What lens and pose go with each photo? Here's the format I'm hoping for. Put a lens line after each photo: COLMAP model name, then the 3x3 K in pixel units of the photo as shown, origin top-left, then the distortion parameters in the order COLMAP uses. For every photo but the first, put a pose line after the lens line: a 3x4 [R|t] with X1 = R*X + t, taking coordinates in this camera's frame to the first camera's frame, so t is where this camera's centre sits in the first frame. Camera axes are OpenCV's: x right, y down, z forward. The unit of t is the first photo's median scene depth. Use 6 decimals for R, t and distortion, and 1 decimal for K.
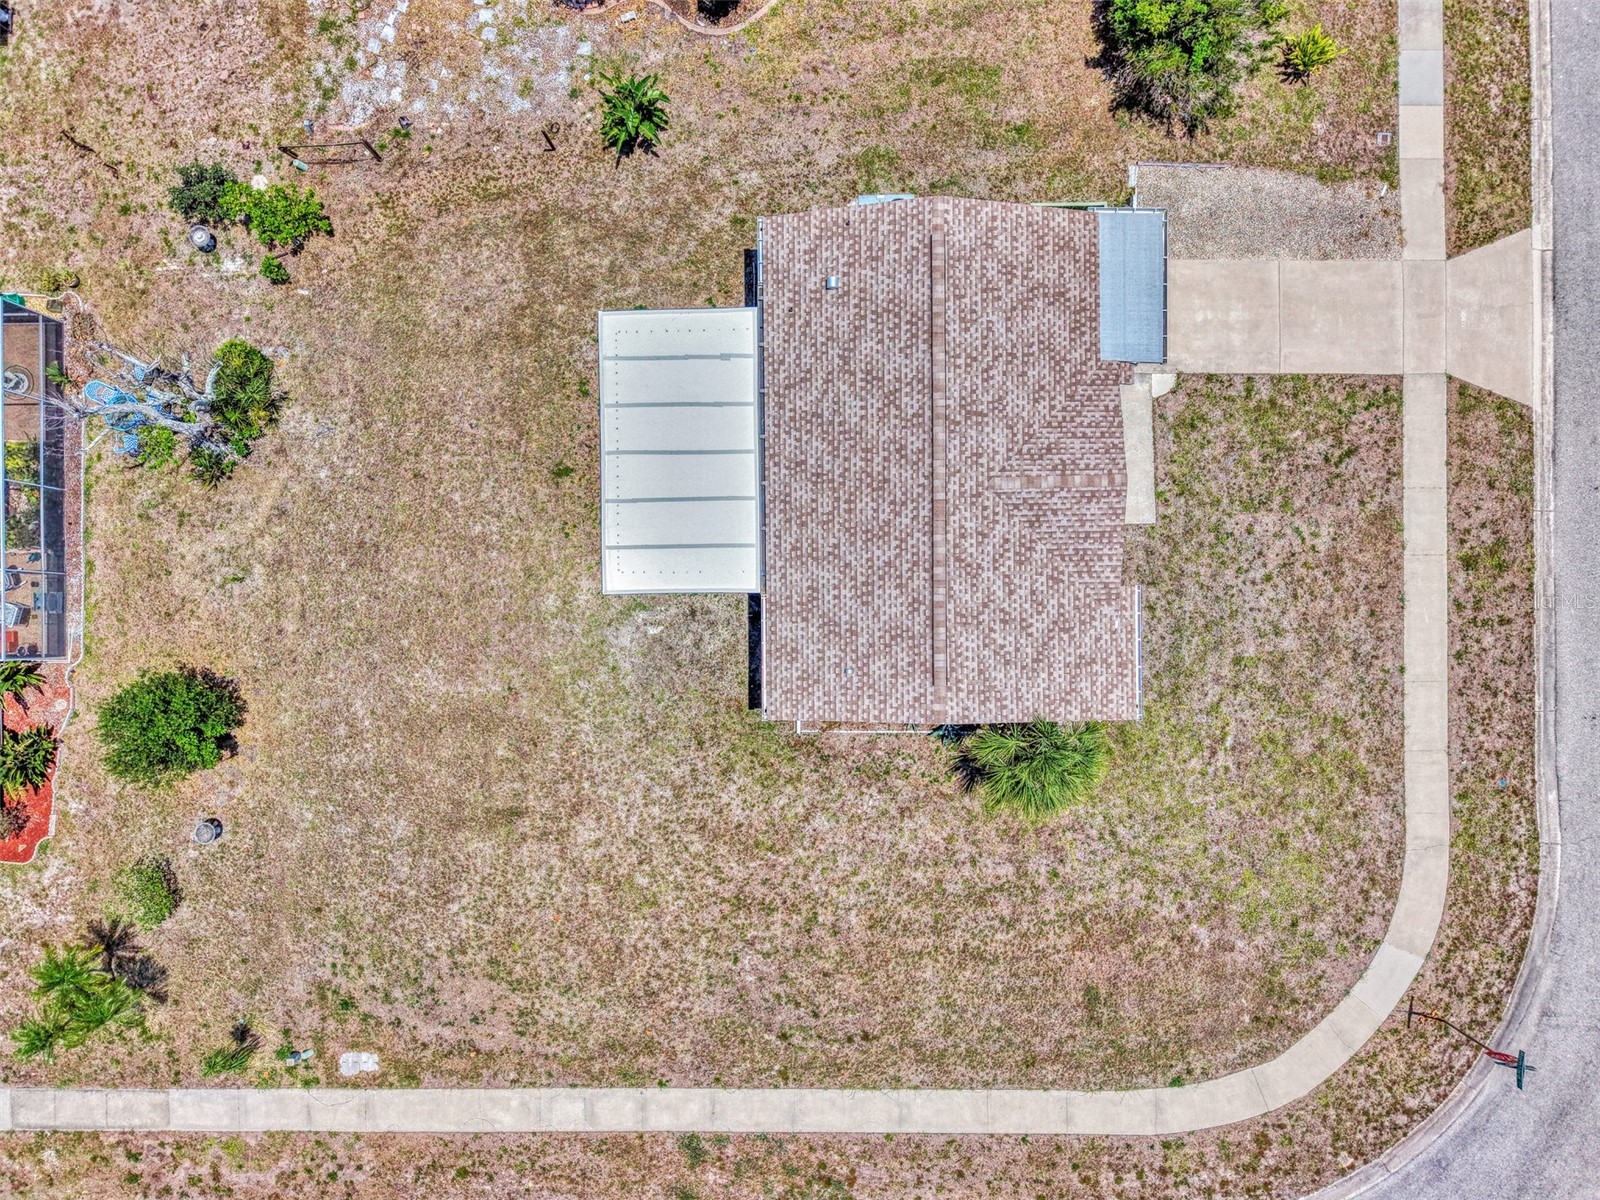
lens RADIAL K [[1068.0, 0, 803.1], [0, 1068.0, 615.4], [0, 0, 1]] dist [0.019514, -0.015890]
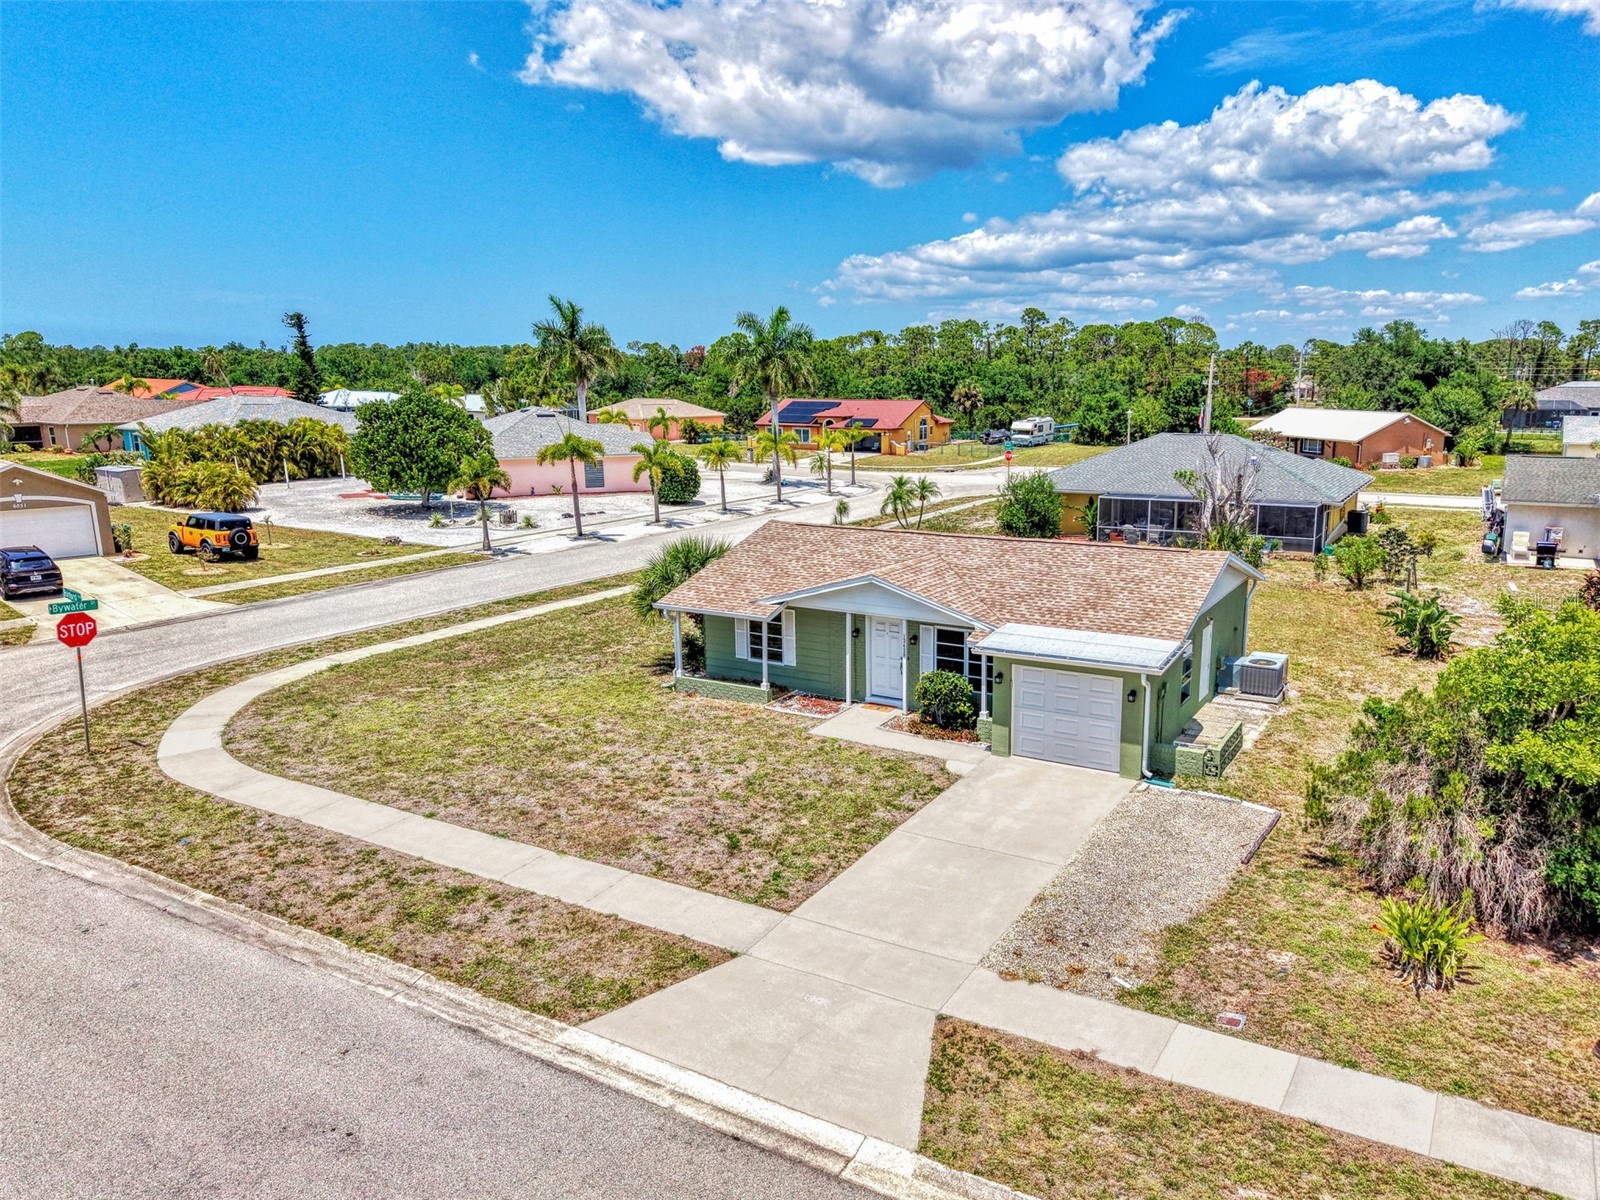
lens RADIAL K [[1129.3, 0, 881.6], [0, 1129.3, 573.2], [0, 0, 1]] dist [0.062376, -0.066348]
pose [[-0.489833, 0.183800, -0.852221, 1.003991], [-0.871491, -0.076513, 0.484407, -0.537989], [0.023828, 0.979981, 0.197658, 0.708513]]
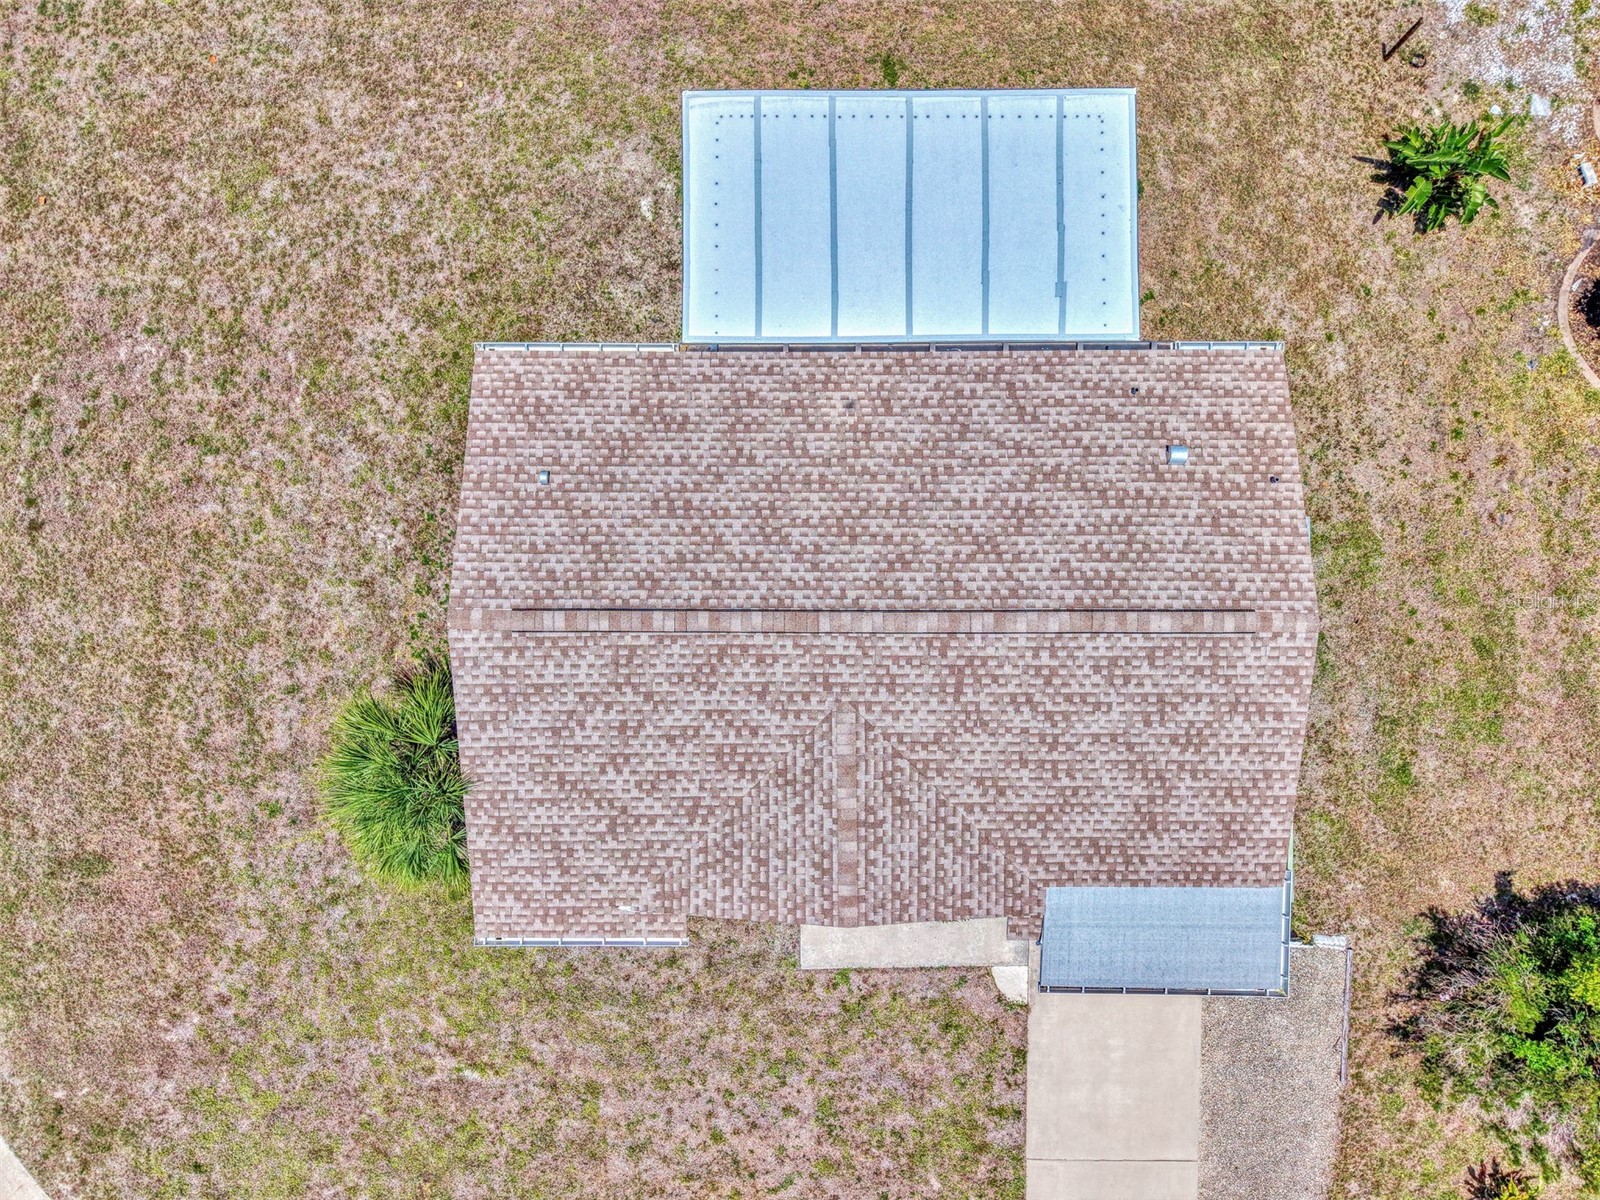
lens RADIAL K [[1073.9, 0, 804.2], [0, 1073.9, 617.9], [0, 0, 1]] dist [0.022534, -0.020098]
pose [[-0.008710, 0.999825, 0.016583, 0.100911], [-0.999857, -0.008949, 0.014350, -0.095228], [0.014496, -0.016455, 0.999760, 0.337221]]
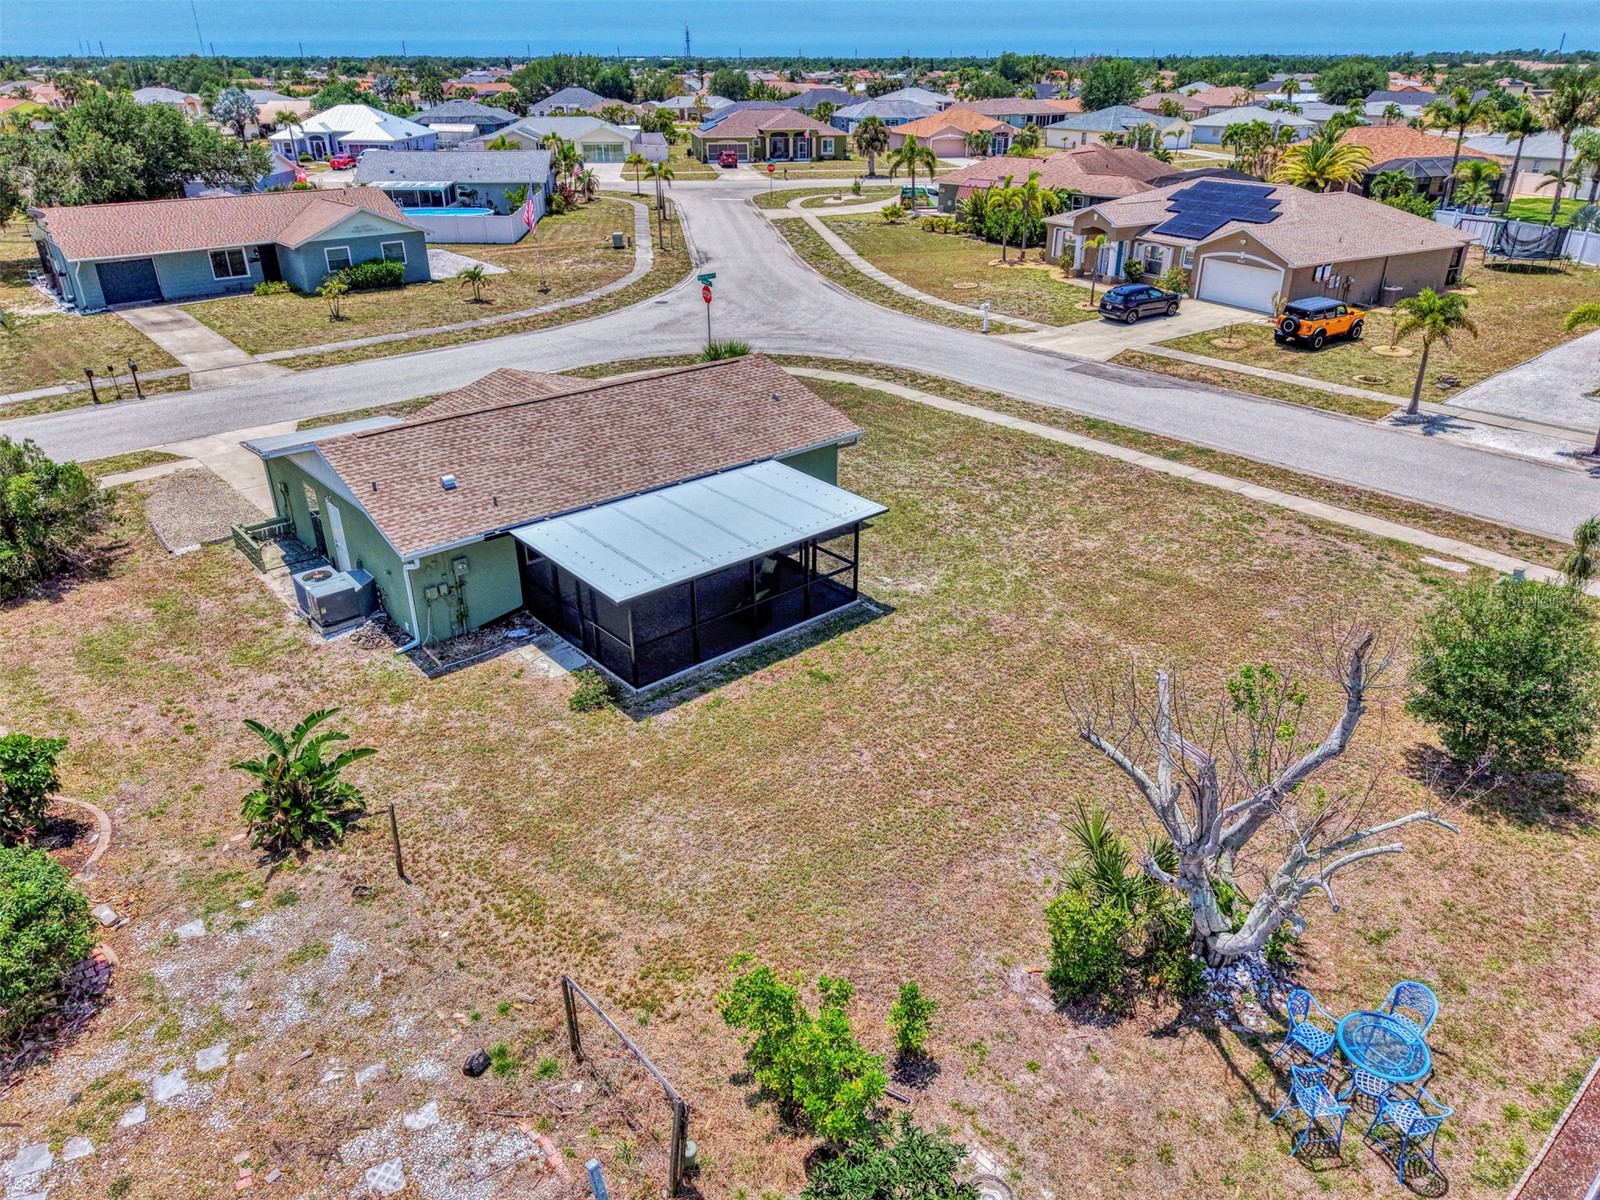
lens RADIAL K [[1073.9, 0, 804.2], [0, 1073.9, 617.9], [0, 0, 1]] dist [0.022534, -0.020098]
pose [[-0.655027, -0.322229, 0.683453, -0.721145], [0.755492, -0.294982, 0.584994, -0.572937], [0.013104, 0.899530, 0.436663, 0.643426]]
